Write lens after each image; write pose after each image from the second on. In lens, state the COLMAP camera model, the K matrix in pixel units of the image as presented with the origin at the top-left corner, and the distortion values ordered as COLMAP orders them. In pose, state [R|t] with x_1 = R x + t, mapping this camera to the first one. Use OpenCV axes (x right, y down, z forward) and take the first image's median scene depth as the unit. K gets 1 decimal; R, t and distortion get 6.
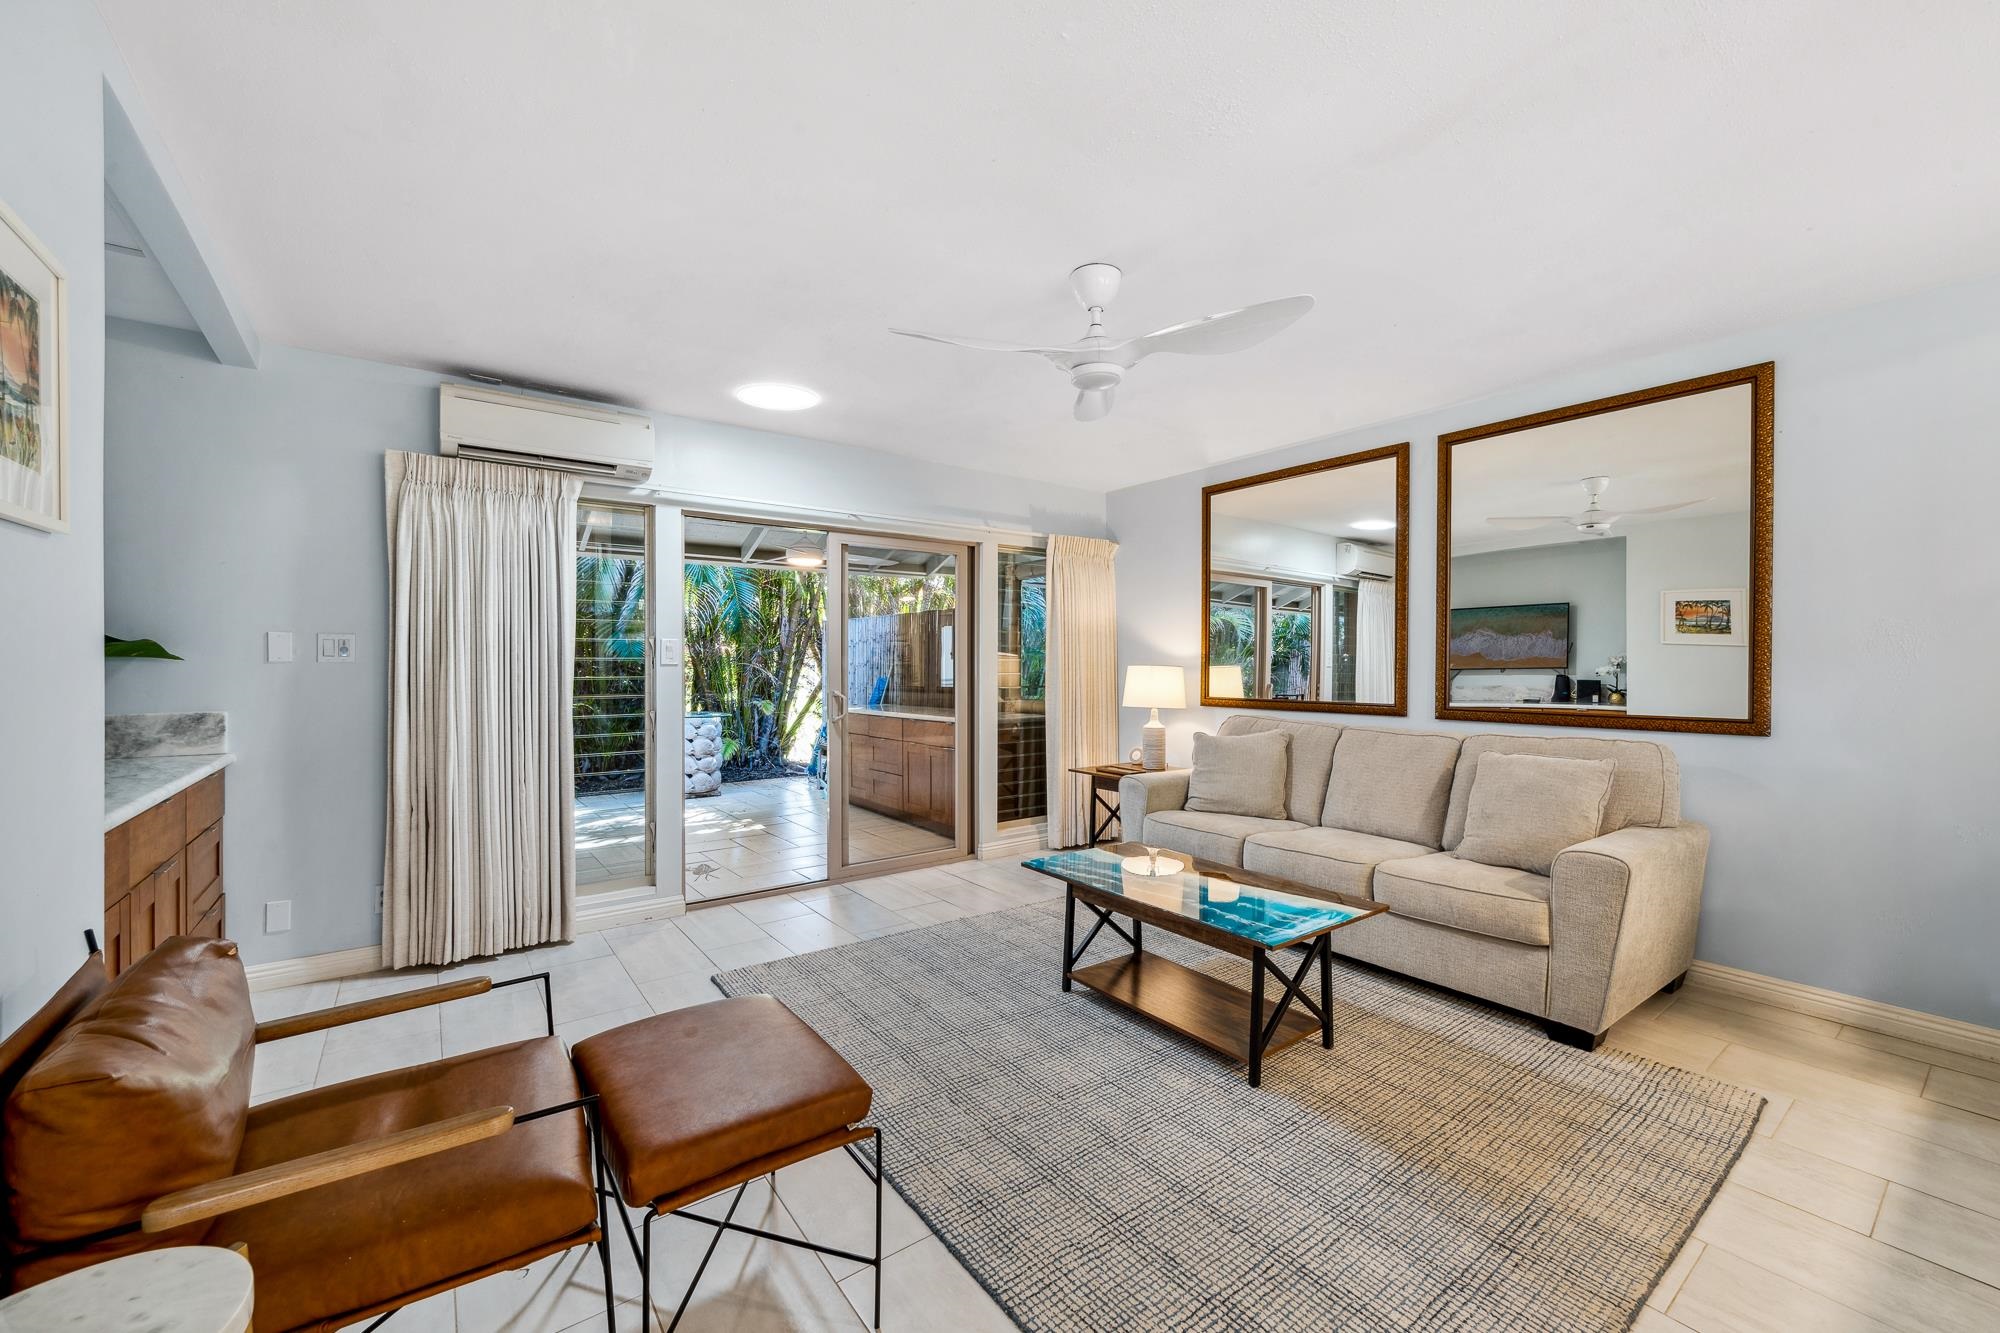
lens RADIAL K [[782.1, 0, 1013.4], [0, 782.1, 668.7], [0, 0, 1]] dist [0.003003, -0.000250]
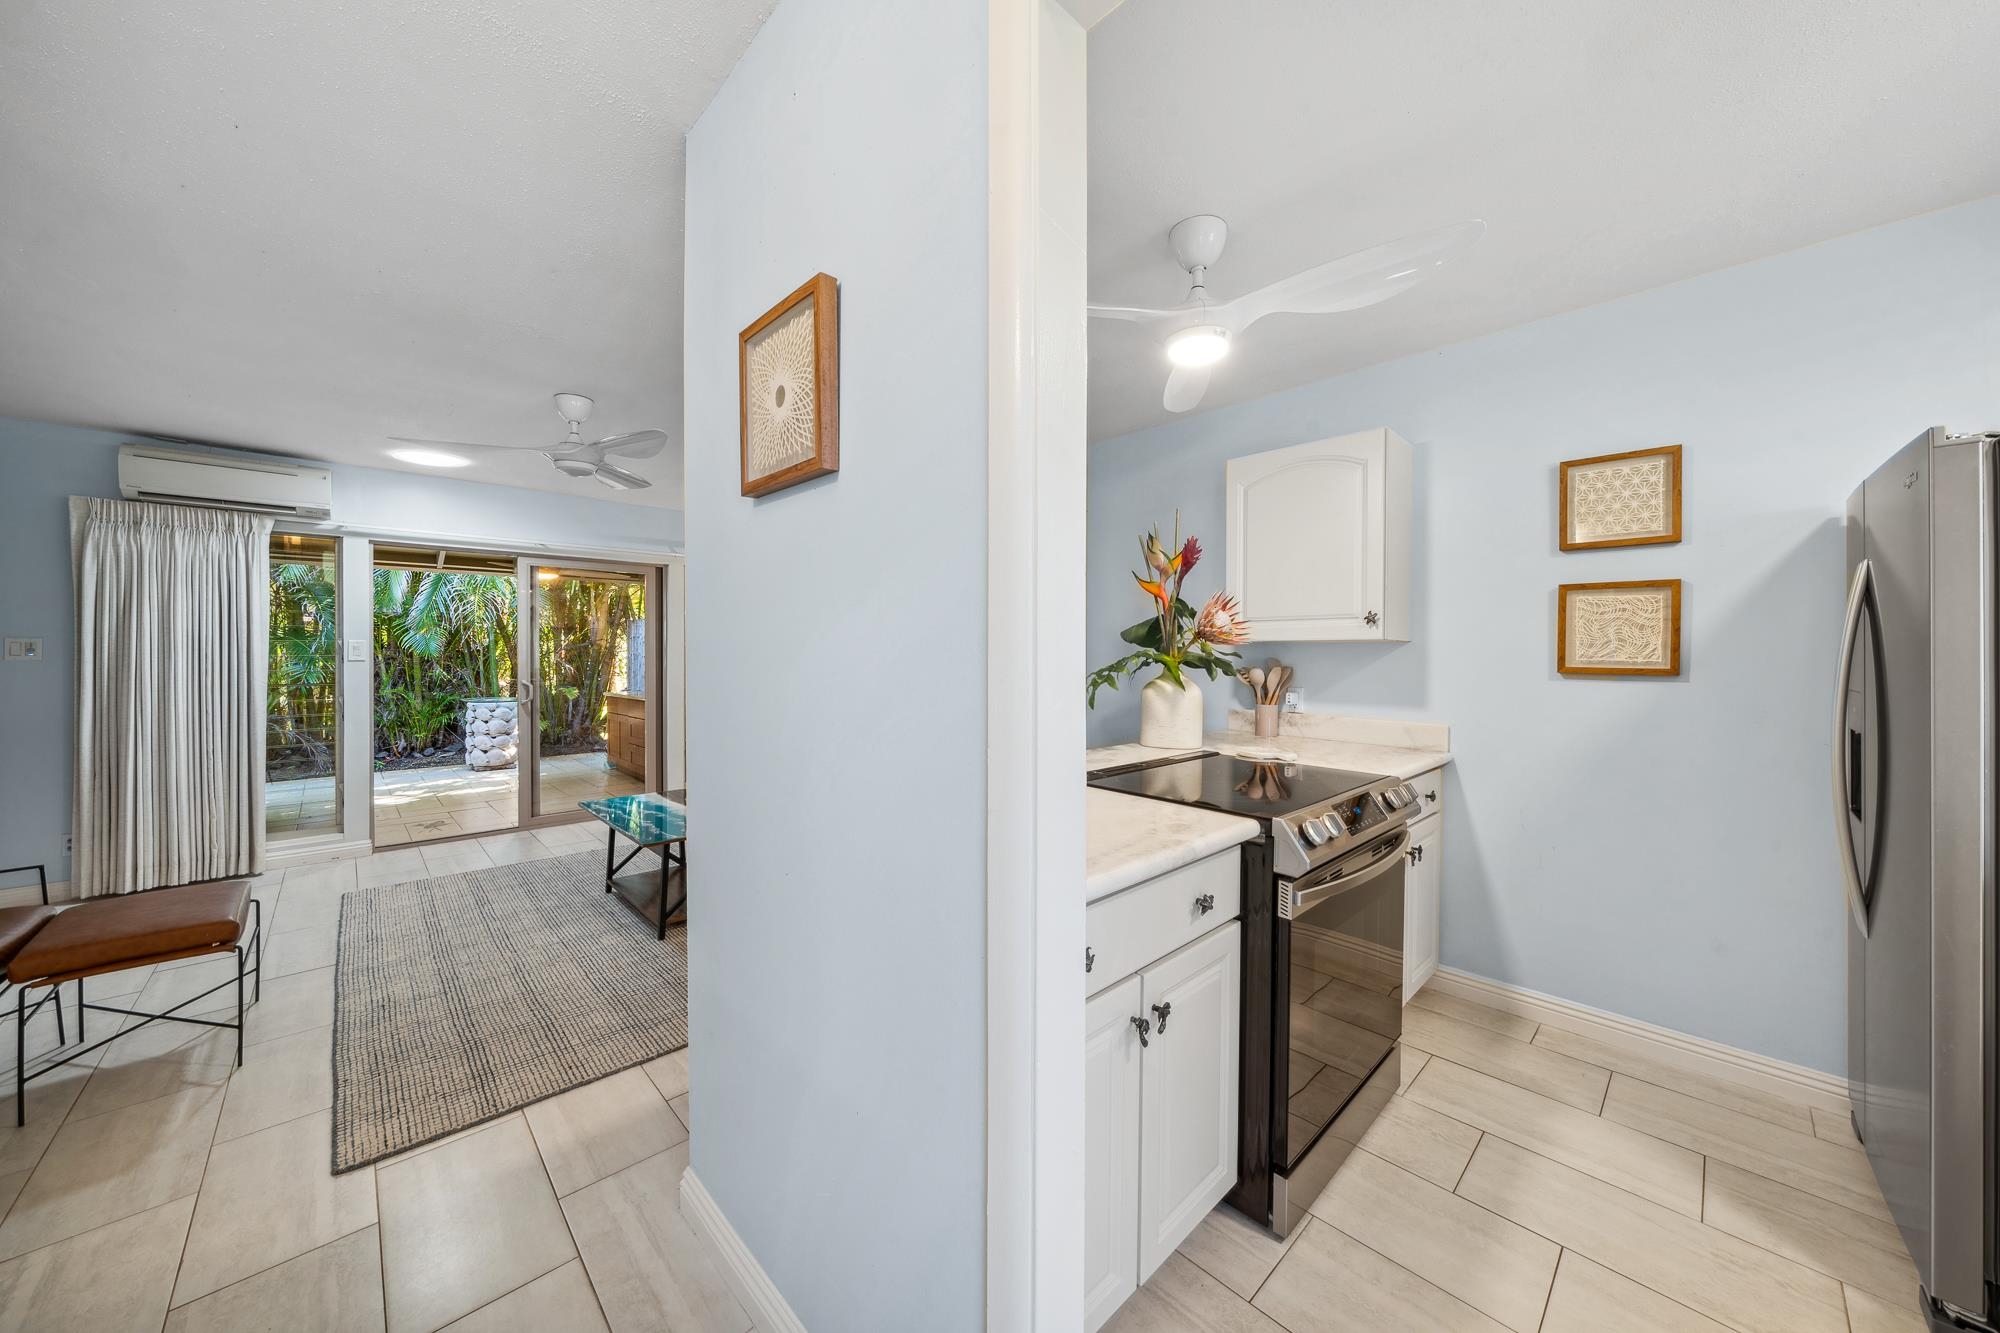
lens RADIAL K [[683.9, 0, 990.7], [0, 683.9, 661.2], [0, 0, 1]] dist [-0.001122, 0.000326]
pose [[0.993875, 0.001177, 0.110508, 0.555663], [-0.001689, 0.999988, 0.004544, -0.013323], [-0.110502, -0.004703, 0.993865, -0.274238]]
